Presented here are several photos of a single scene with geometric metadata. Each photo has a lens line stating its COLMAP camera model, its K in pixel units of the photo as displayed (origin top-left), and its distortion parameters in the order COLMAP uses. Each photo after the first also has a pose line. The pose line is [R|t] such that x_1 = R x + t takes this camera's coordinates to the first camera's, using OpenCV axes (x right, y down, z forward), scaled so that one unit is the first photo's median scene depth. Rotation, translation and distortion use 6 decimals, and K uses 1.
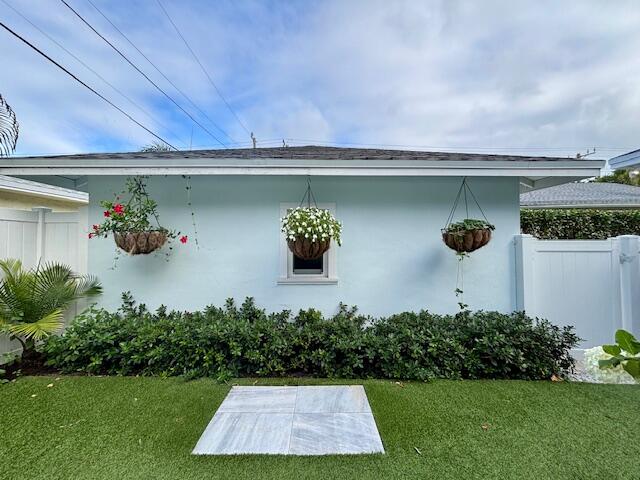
lens RADIAL K [[257.1, 0, 320.0], [0, 257.1, 240.0], [0, 0, 1]] dist [0.009823, -0.000028]
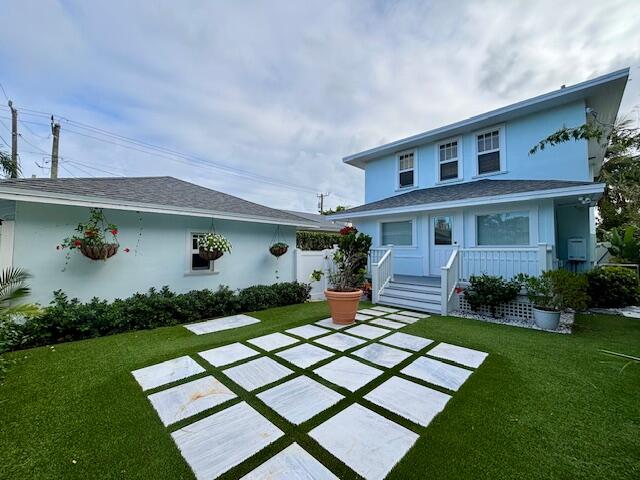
lens RADIAL K [[257.1, 0, 320.0], [0, 257.1, 240.0], [0, 0, 1]] dist [0.009823, -0.000028]
pose [[0.721049, 0.031706, 0.692158, -0.743397], [-0.011998, 0.999374, -0.033280, -0.024792], [-0.692780, 0.015692, 0.720978, -0.903320]]
